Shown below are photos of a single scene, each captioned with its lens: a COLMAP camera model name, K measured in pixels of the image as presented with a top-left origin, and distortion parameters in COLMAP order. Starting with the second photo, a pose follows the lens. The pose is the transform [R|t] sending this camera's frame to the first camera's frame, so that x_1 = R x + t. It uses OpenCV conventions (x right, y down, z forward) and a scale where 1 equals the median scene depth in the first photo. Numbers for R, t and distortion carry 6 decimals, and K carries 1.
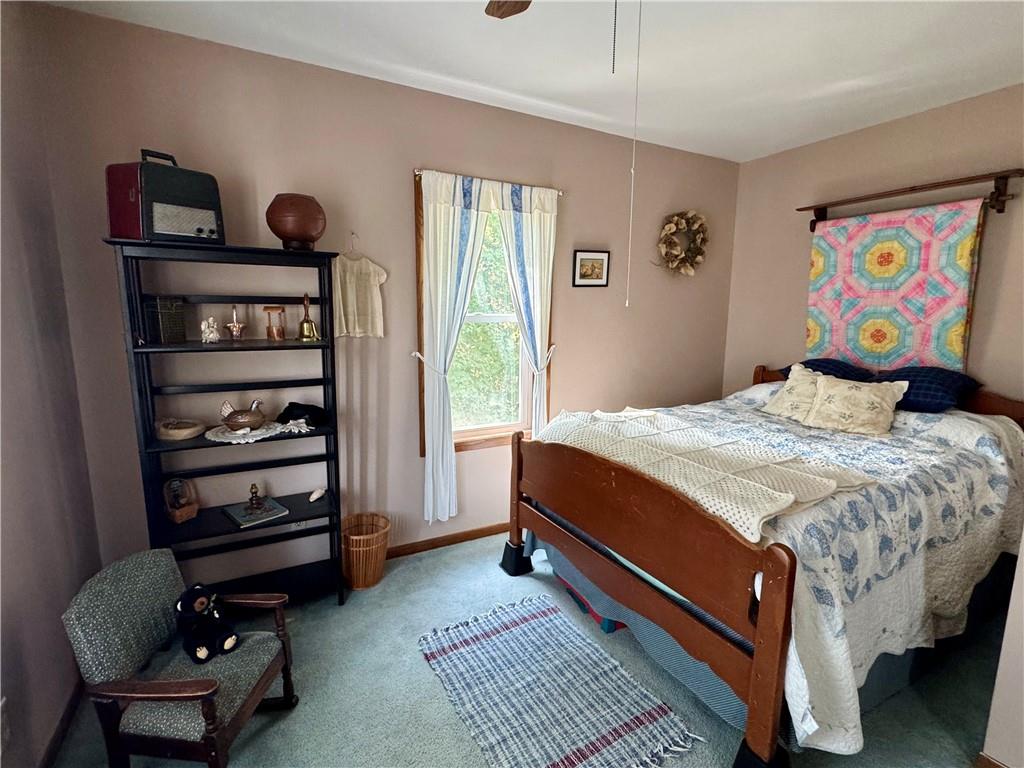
lens RADIAL K [[469.9, 0, 503.8], [0, 469.9, 386.4], [0, 0, 1]] dist [-0.001800, -0.000503]
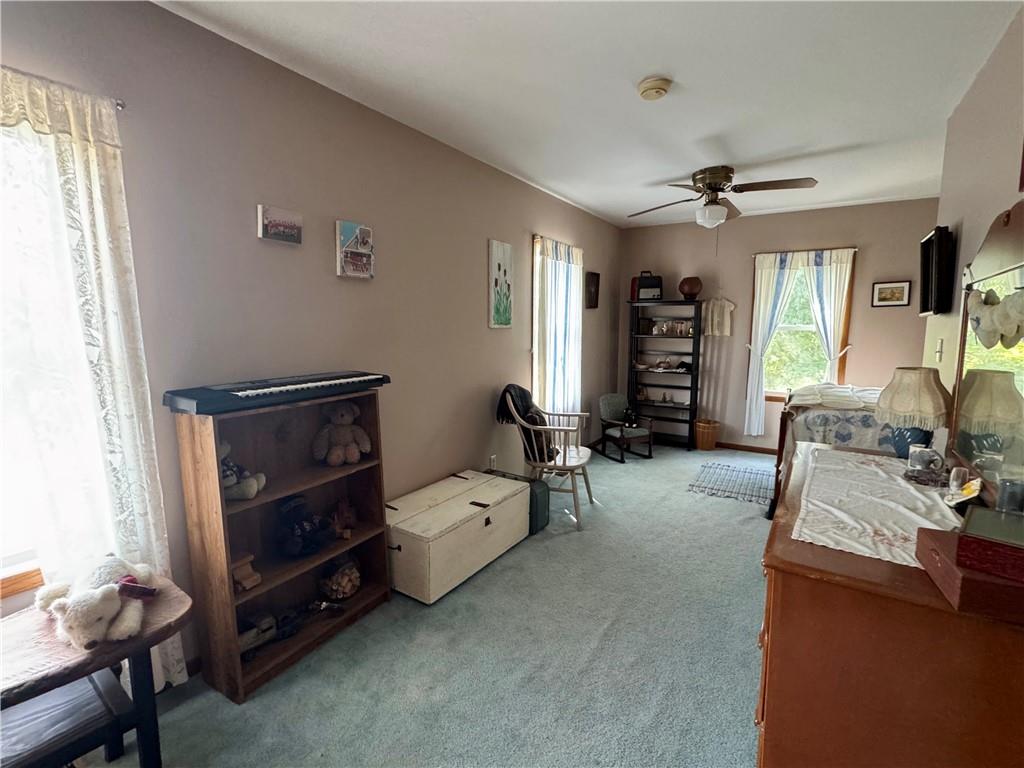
lens RADIAL K [[469.9, 0, 509.1], [0, 469.9, 384.2], [0, 0, 1]] dist [-0.001800, -0.000503]
pose [[0.489928, 0.107609, -0.865096, 1.111176], [-0.141975, 0.988953, 0.042611, 0.159630], [0.860124, 0.101945, 0.499794, -0.873578]]
